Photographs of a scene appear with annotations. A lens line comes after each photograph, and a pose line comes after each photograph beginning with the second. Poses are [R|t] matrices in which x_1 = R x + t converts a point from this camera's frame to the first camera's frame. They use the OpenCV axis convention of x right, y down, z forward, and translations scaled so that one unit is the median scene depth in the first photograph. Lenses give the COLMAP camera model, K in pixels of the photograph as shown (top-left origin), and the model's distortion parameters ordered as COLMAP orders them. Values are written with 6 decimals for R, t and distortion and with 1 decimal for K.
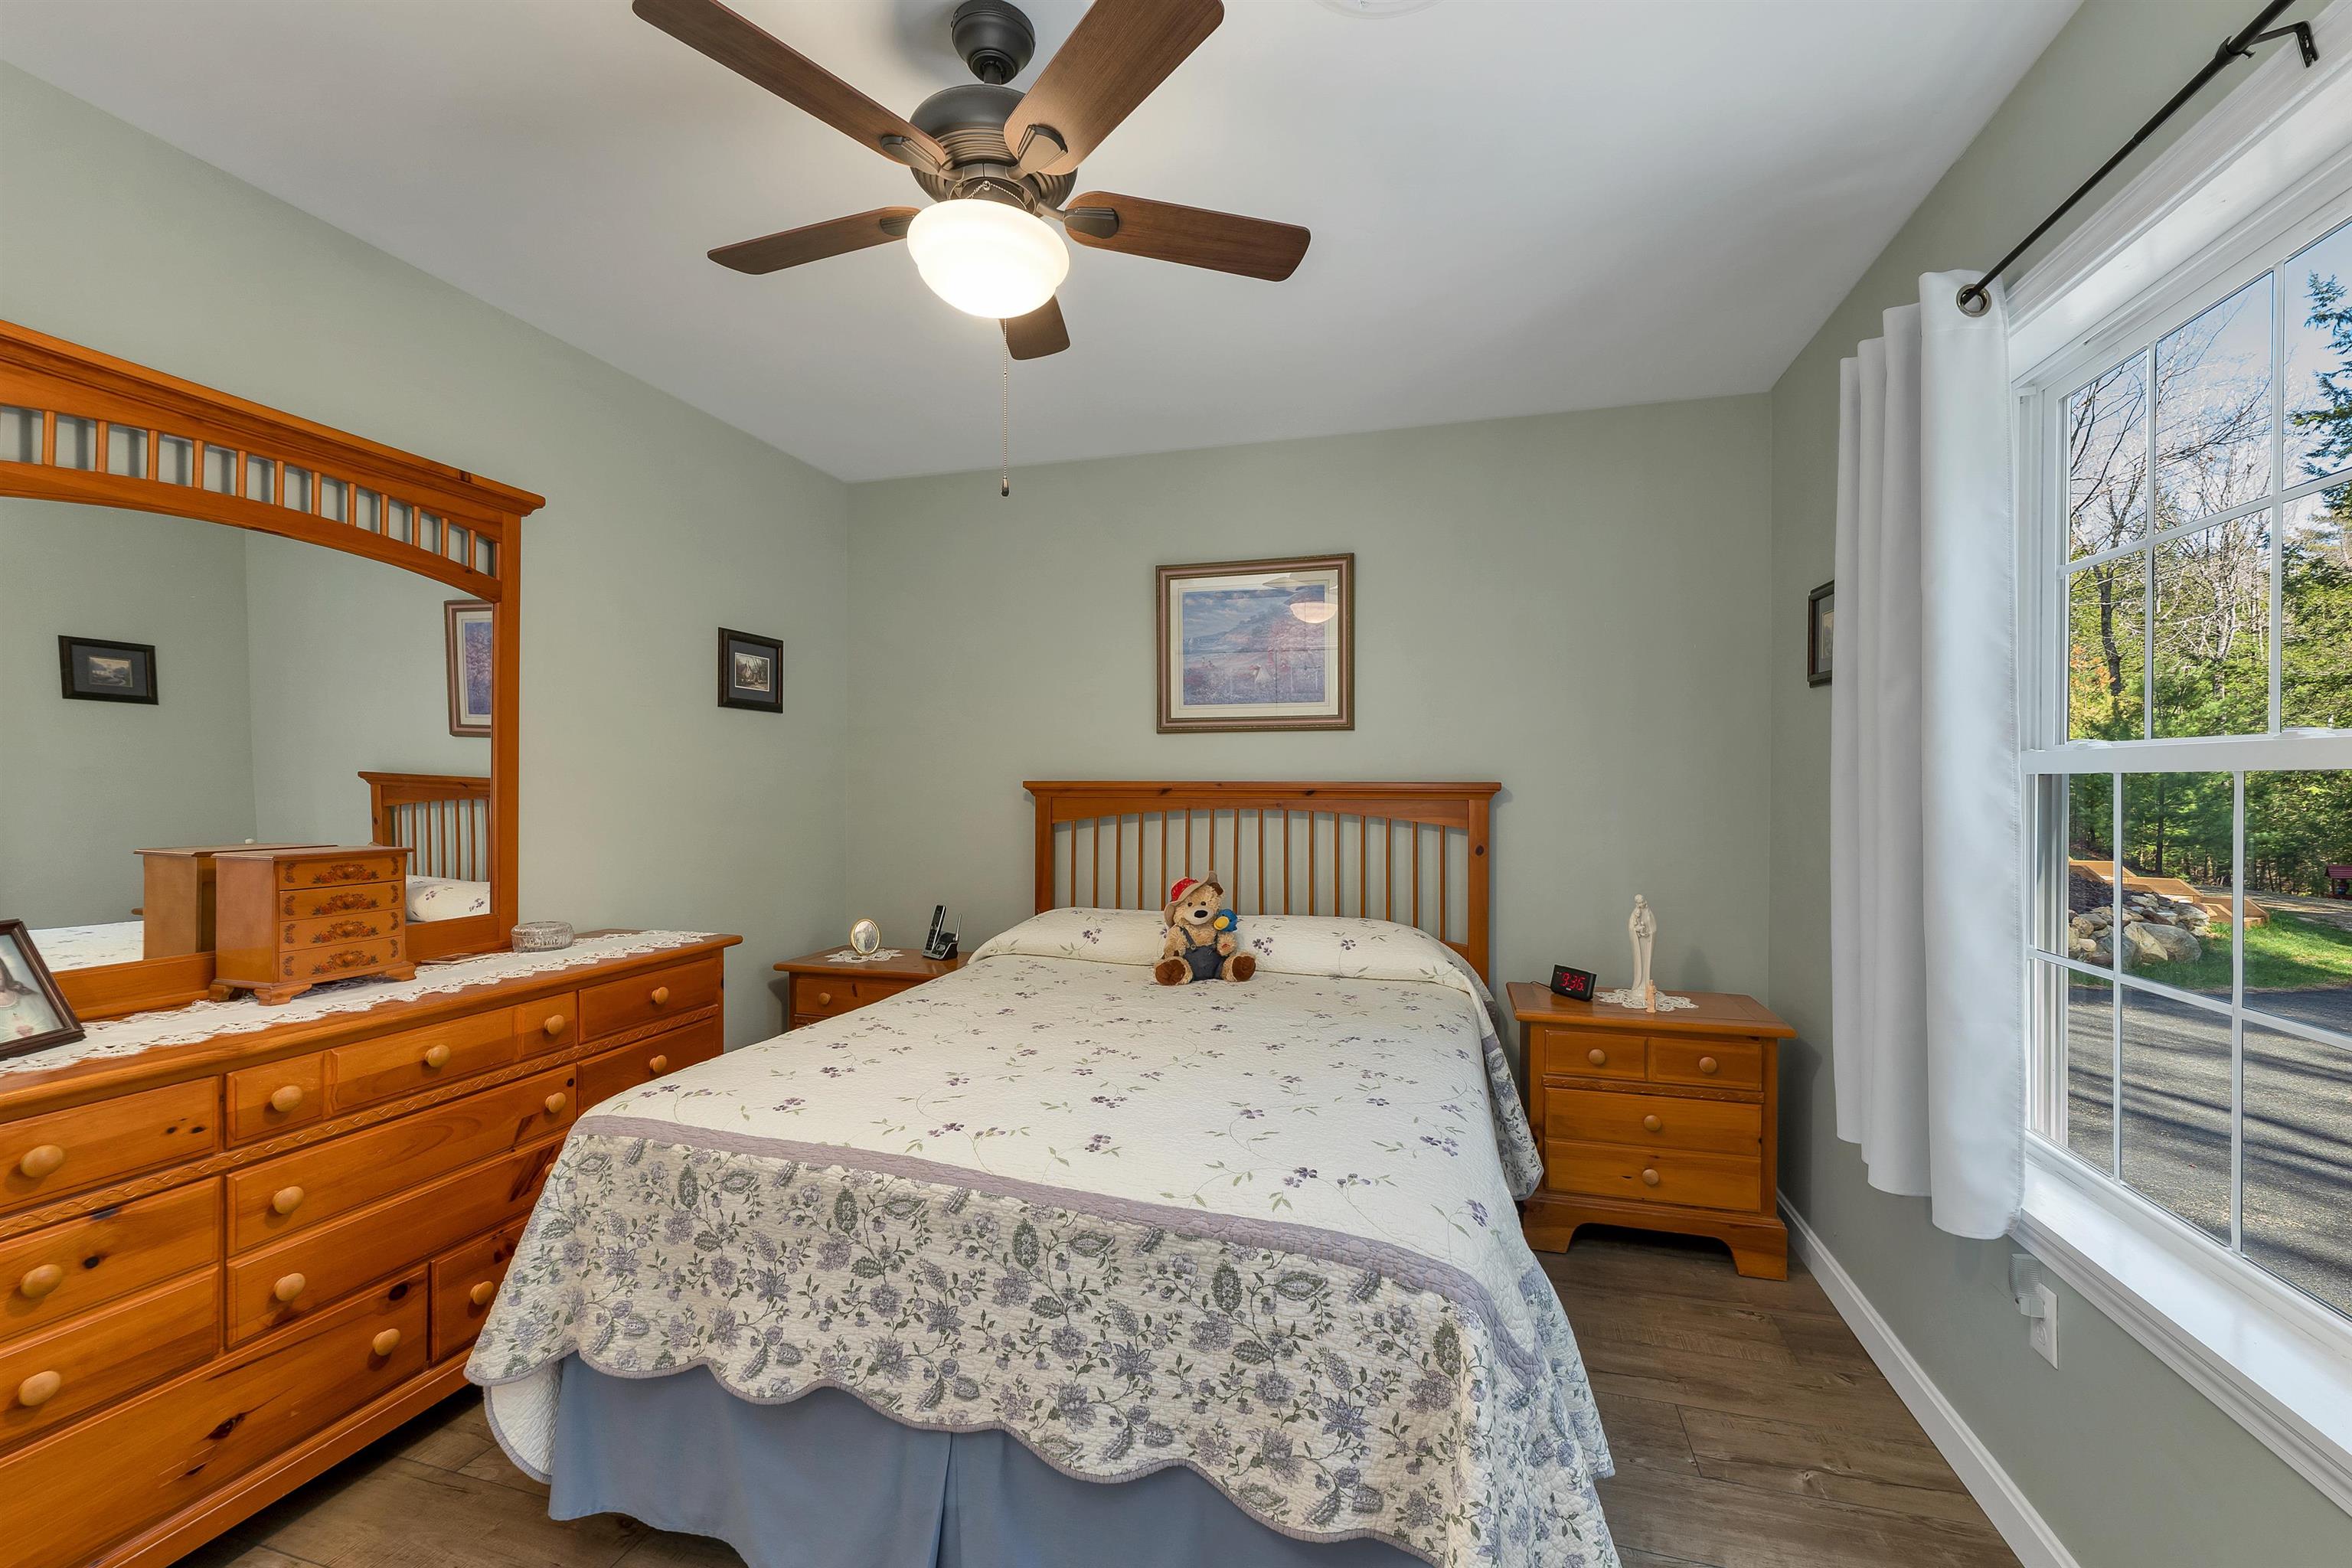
lens RADIAL K [[976.4, 0, 1163.7], [0, 976.4, 773.0], [0, 0, 1]] dist [0.002033, -0.000265]
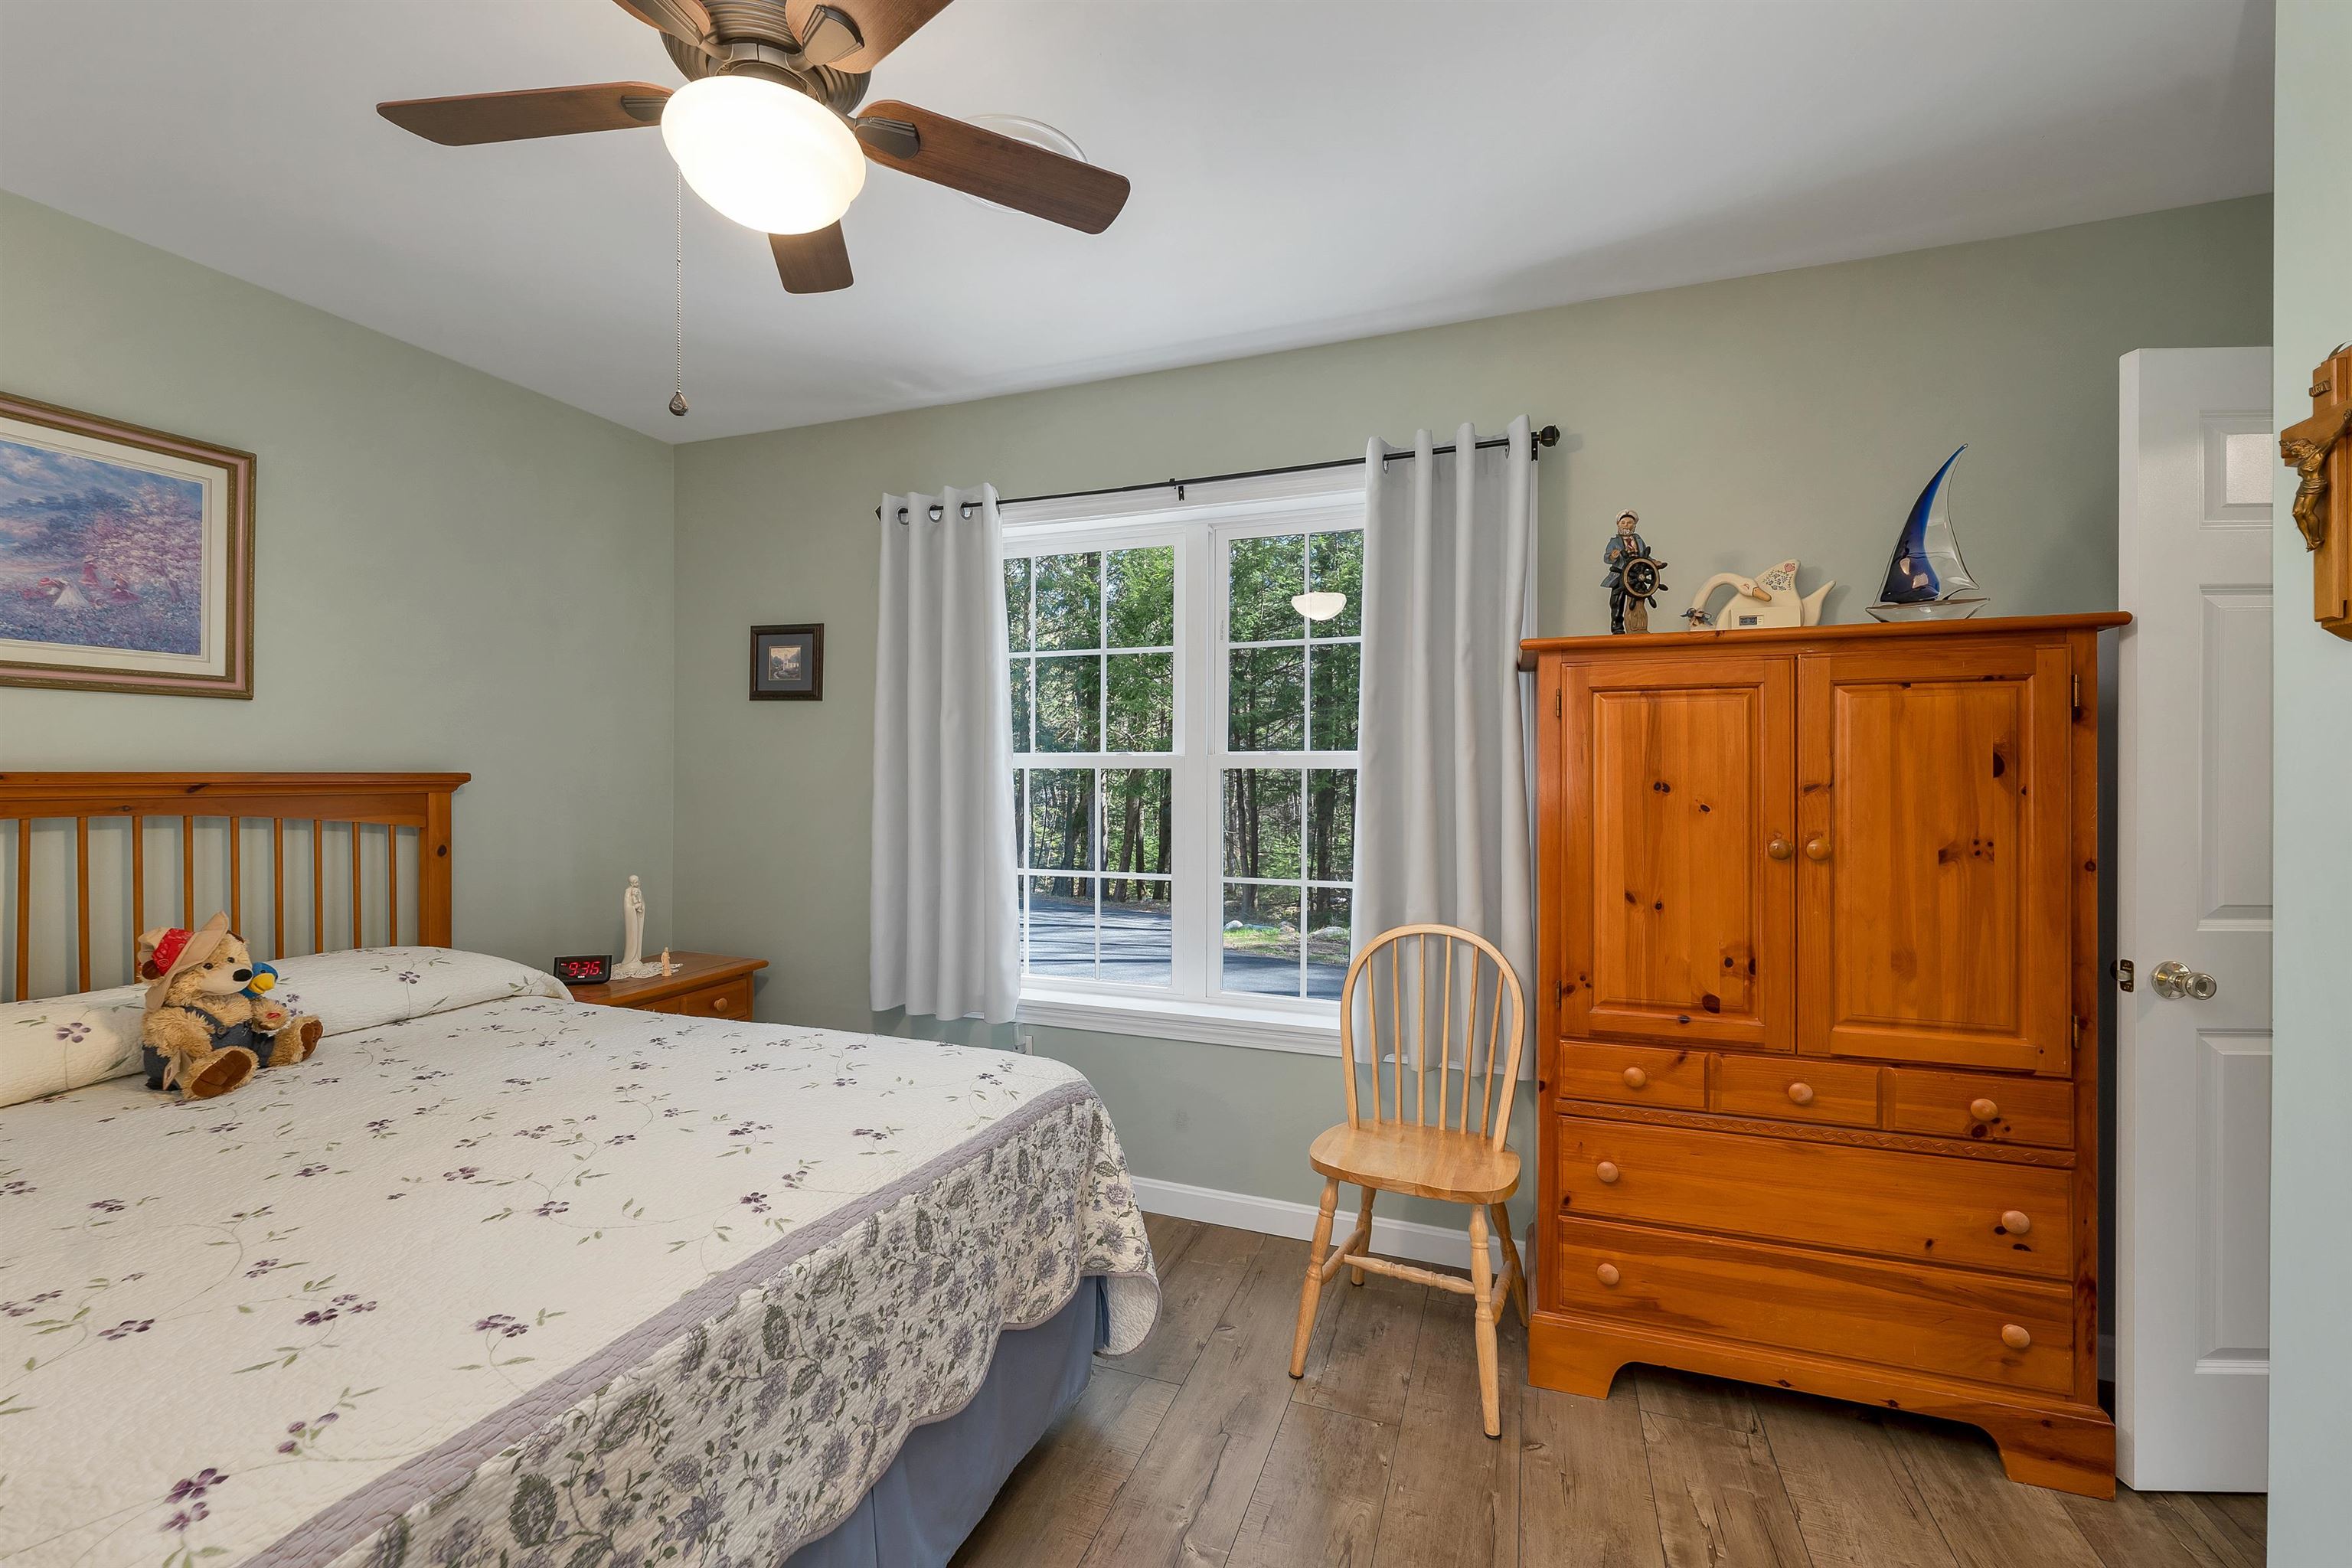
lens RADIAL K [[961.2, 0, 1173.0], [0, 961.2, 750.7], [0, 0, 1]] dist [-0.003059, -0.000499]
pose [[0.070526, 0.020745, 0.997294, -1.050884], [-0.011858, 0.999731, -0.019957, -0.000901], [-0.997439, -0.010418, 0.070753, 0.625936]]
